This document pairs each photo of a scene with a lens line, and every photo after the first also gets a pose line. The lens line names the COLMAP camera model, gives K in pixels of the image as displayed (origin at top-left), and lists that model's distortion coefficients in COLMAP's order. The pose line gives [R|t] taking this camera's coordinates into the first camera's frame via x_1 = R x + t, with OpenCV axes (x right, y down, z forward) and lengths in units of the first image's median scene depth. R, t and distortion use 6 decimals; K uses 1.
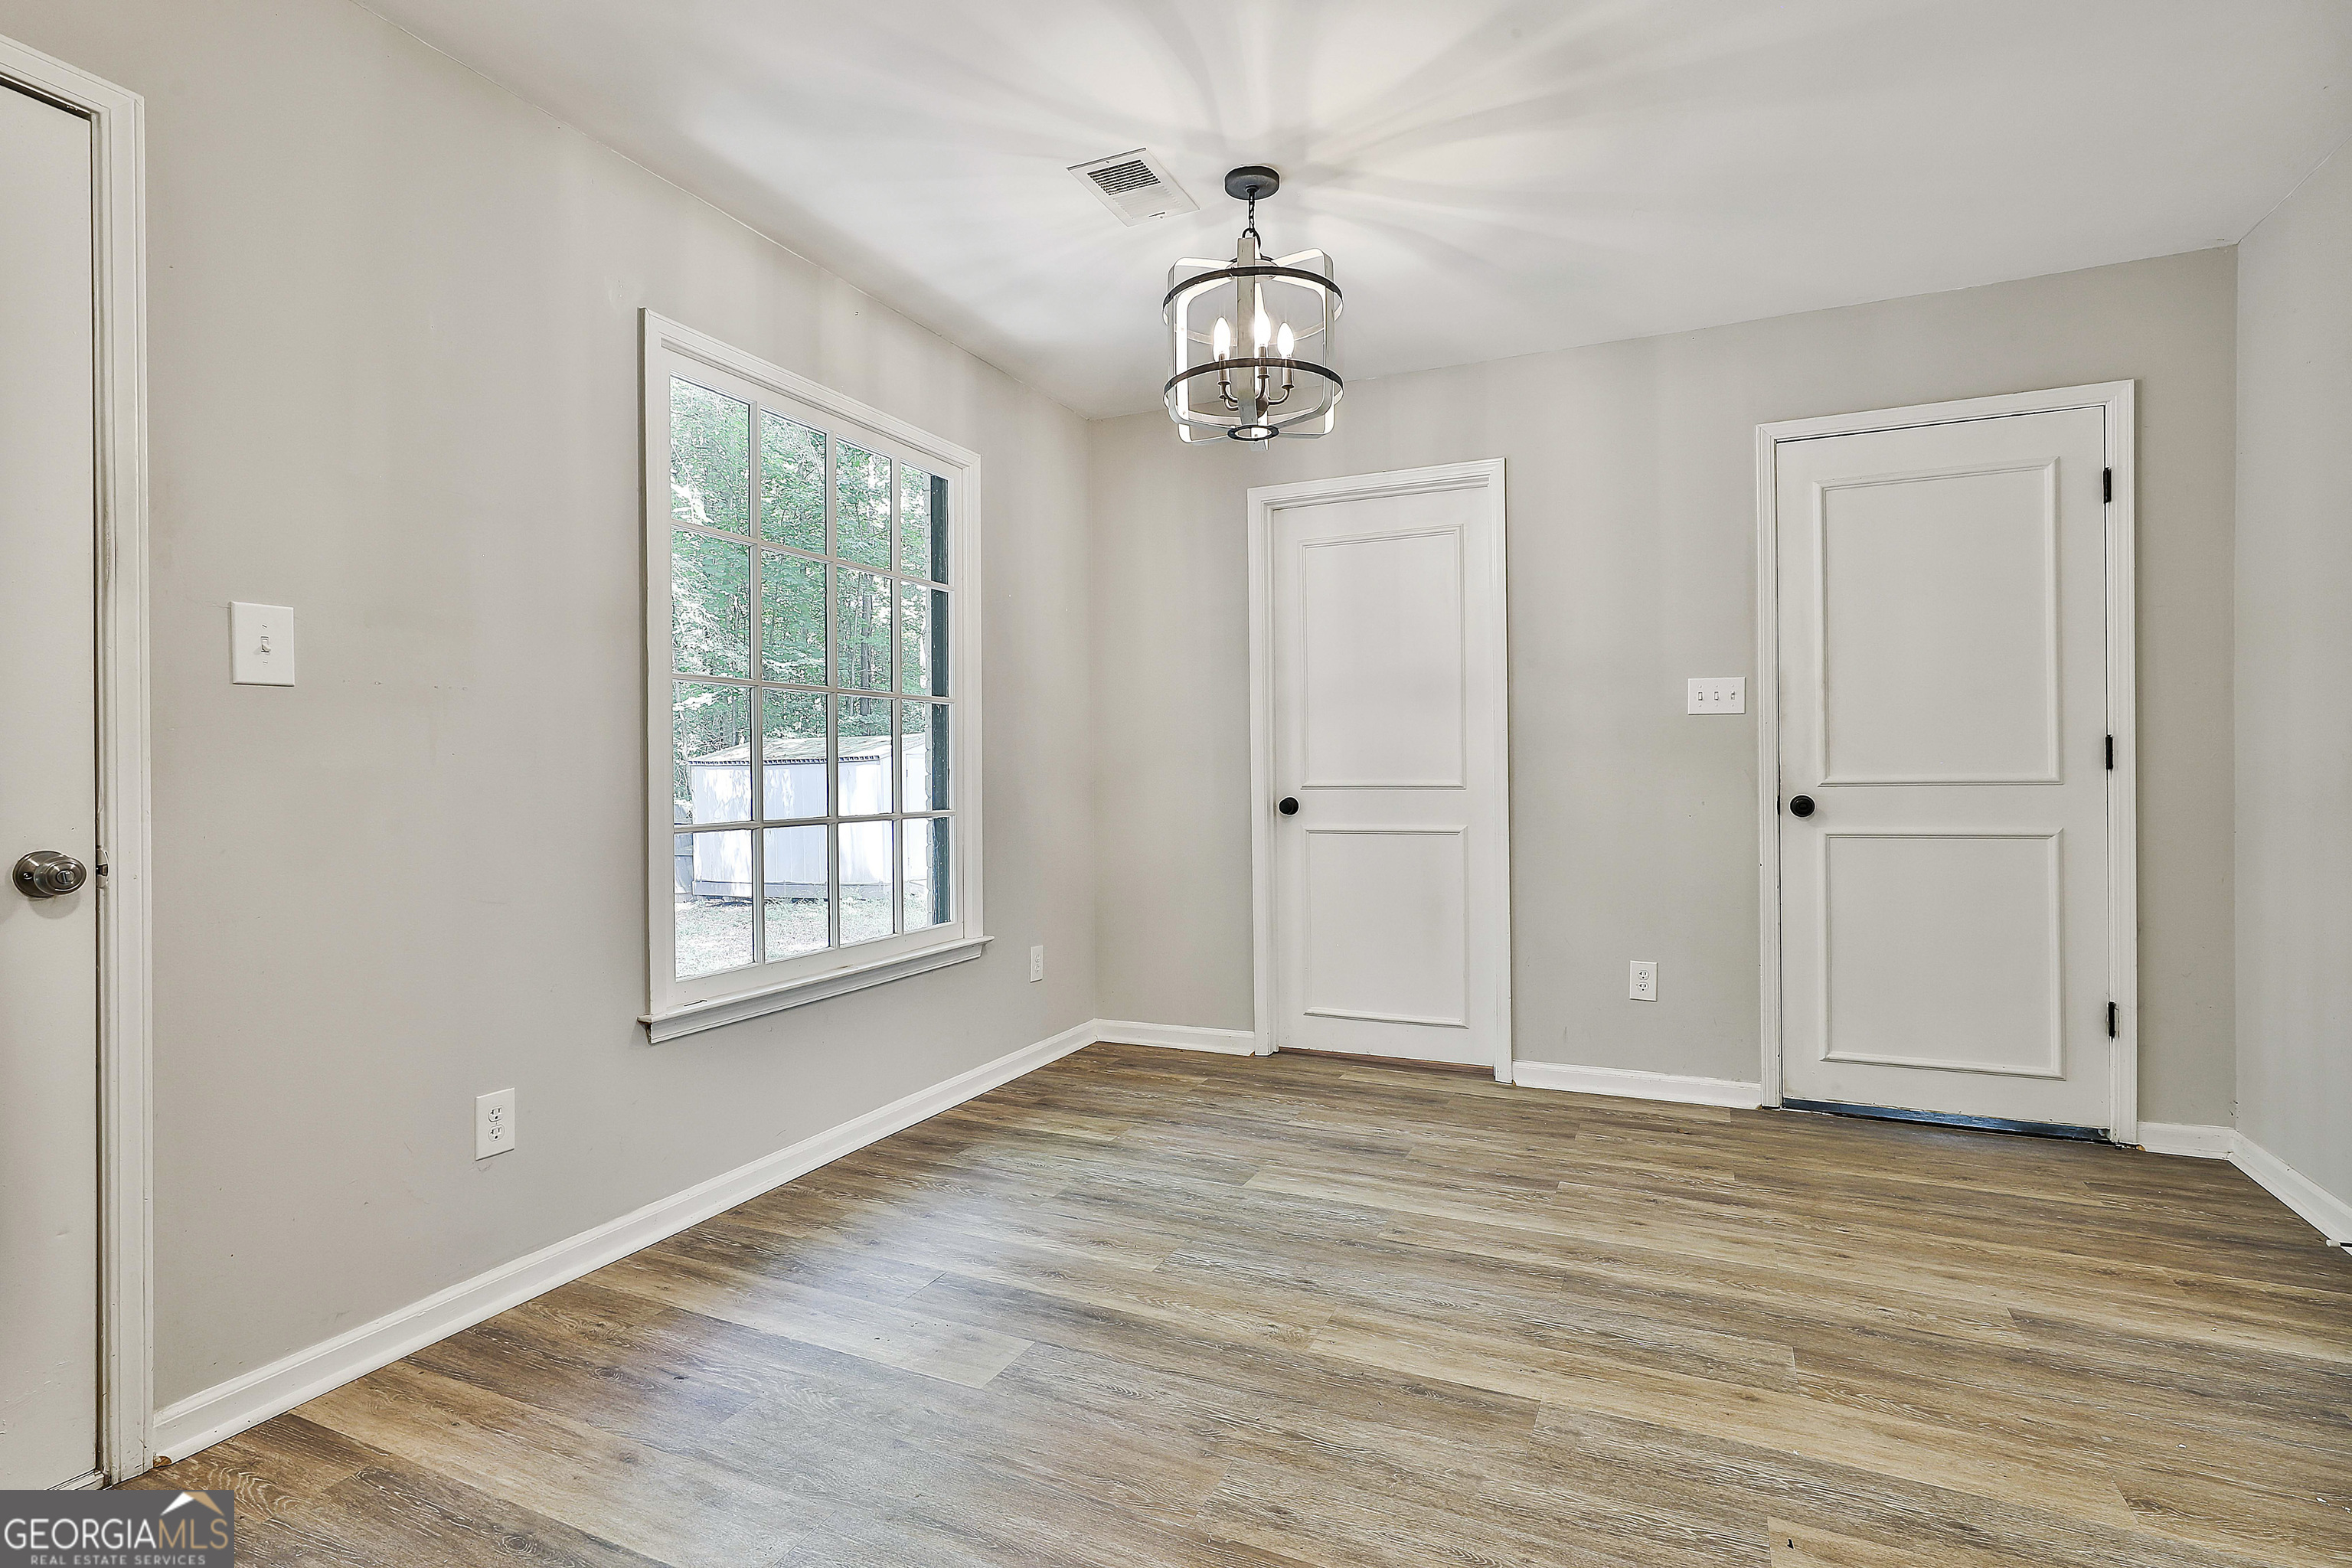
lens RADIAL K [[1147.3, 0, 1185.5], [0, 1147.3, 783.0], [0, 0, 1]] dist [-0.004618, 0.002496]
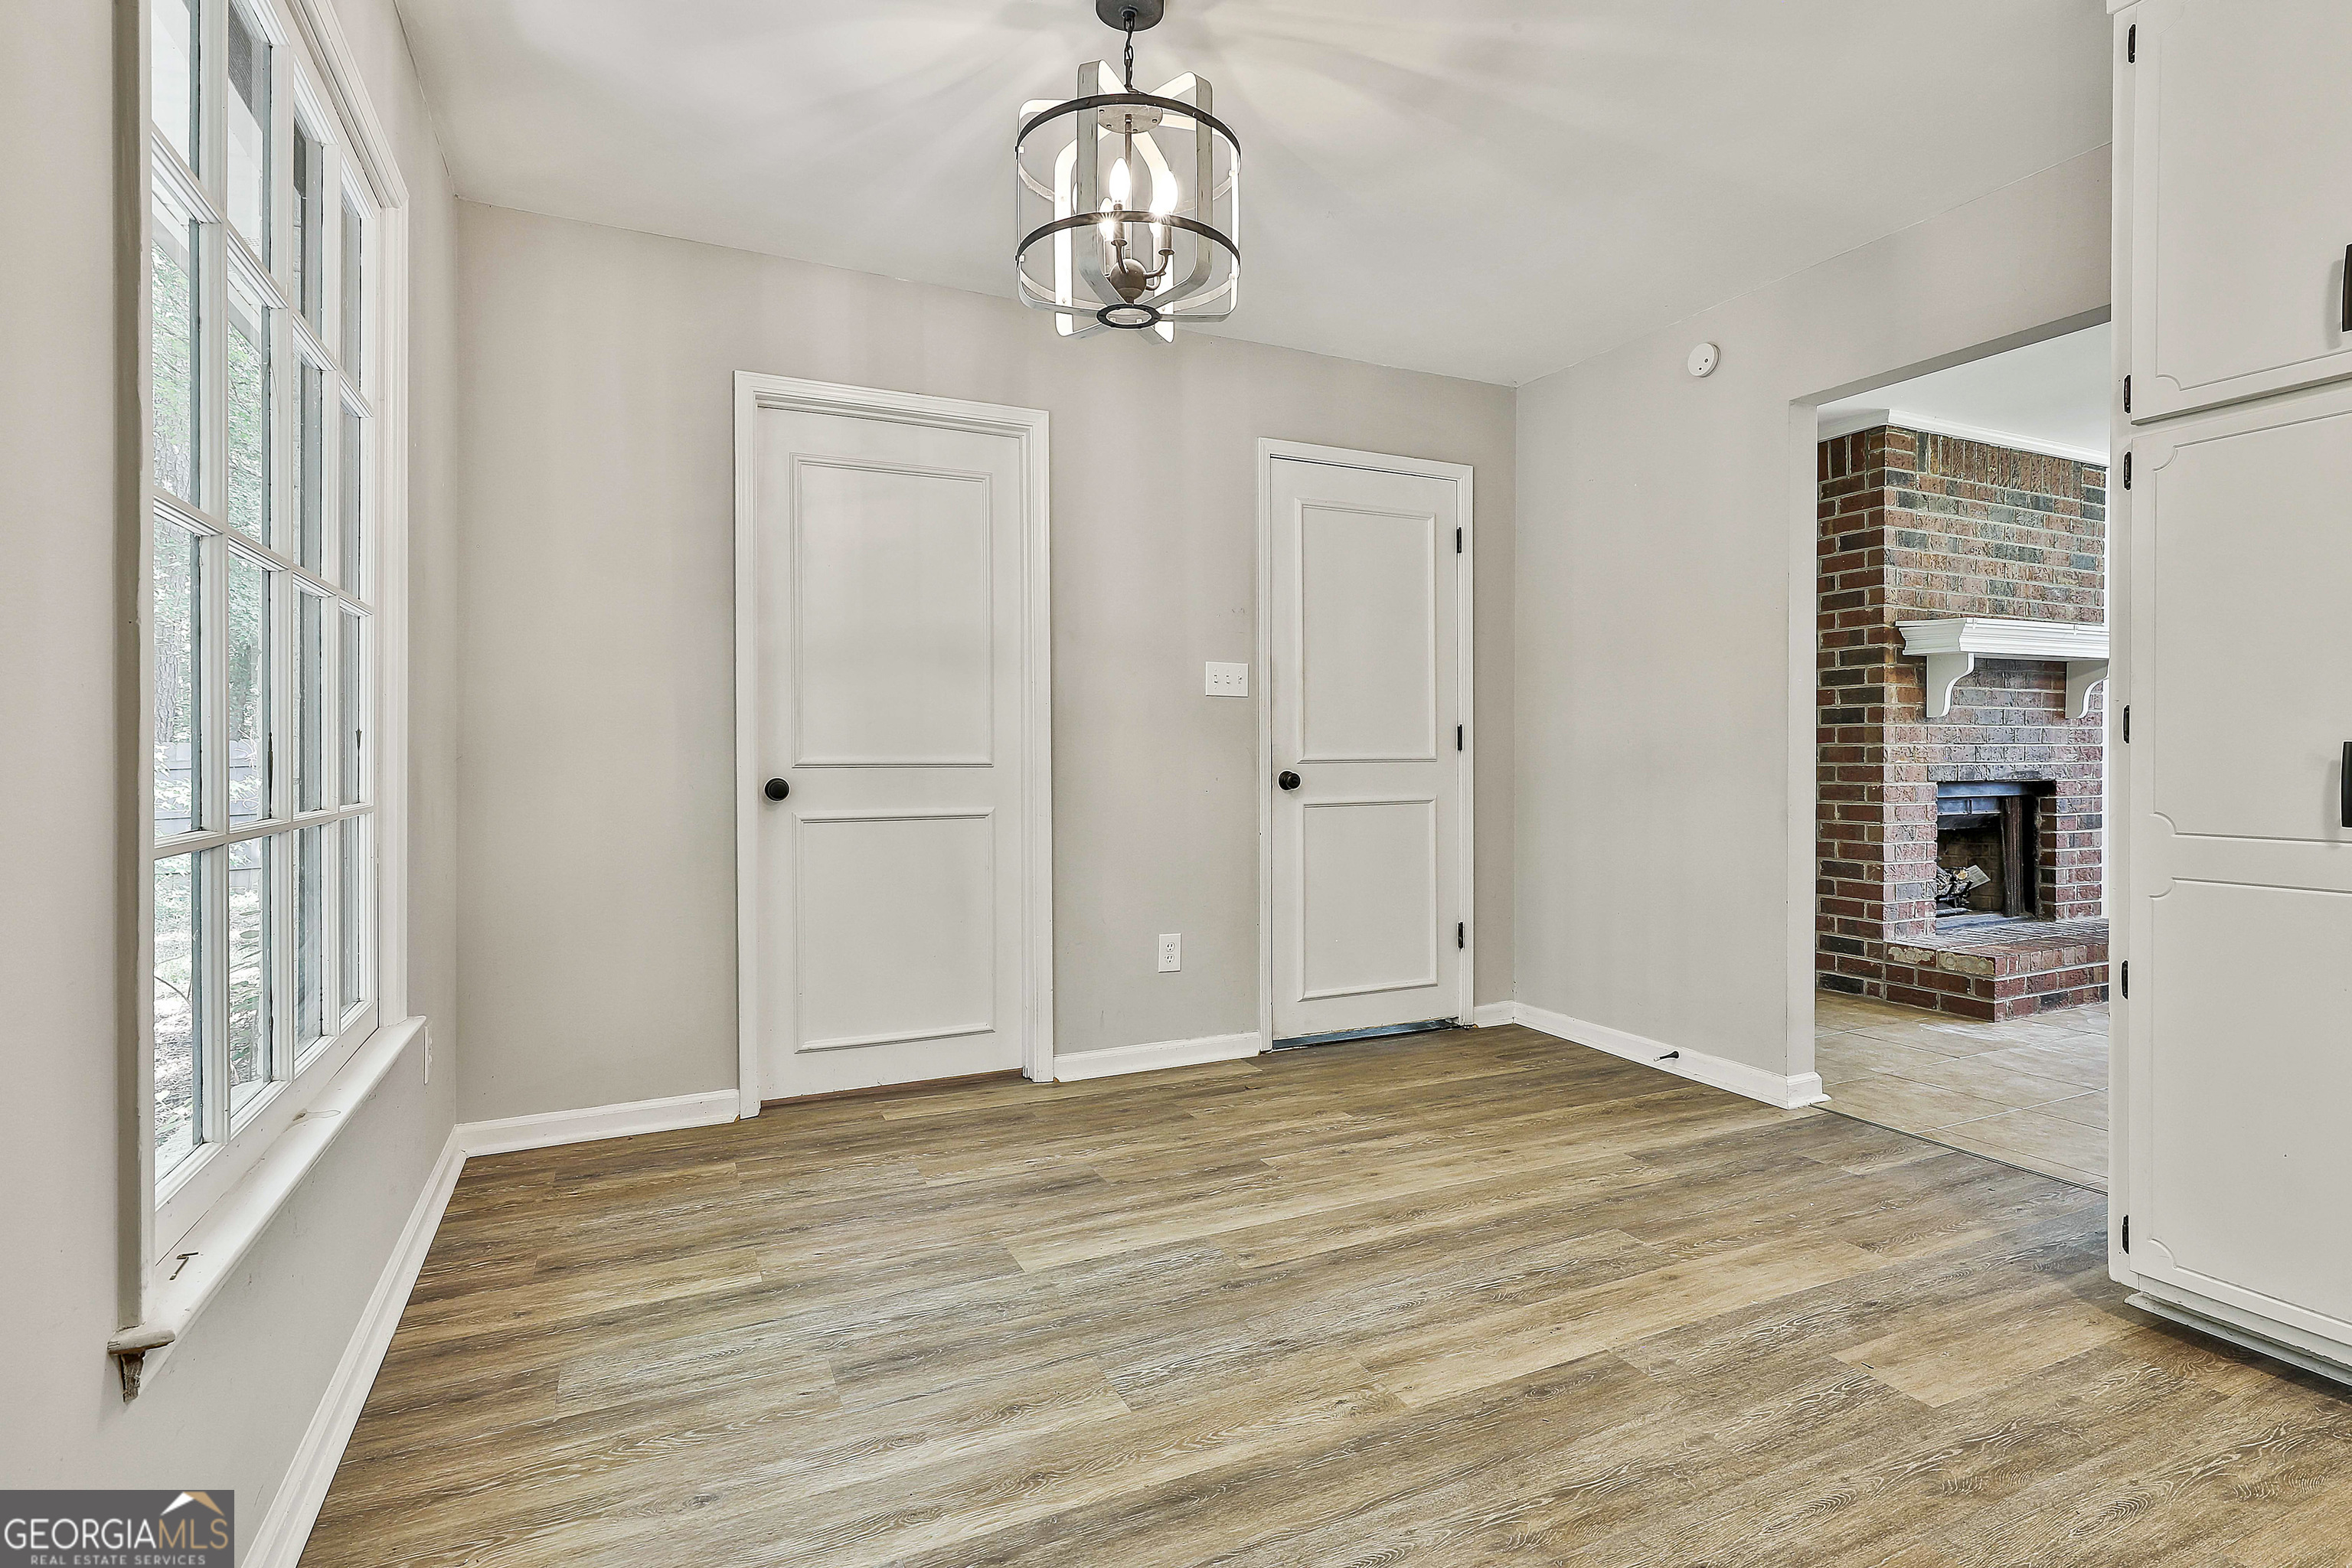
lens RADIAL K [[1147.3, 0, 1178.8], [0, 1147.3, 766.8], [0, 0, 1]] dist [-0.004618, 0.002496]
pose [[0.640258, -0.000065, 0.768160, -0.458707], [0.003659, 0.999989, -0.002966, 0.010792], [-0.768151, 0.004710, 0.640251, 0.400080]]
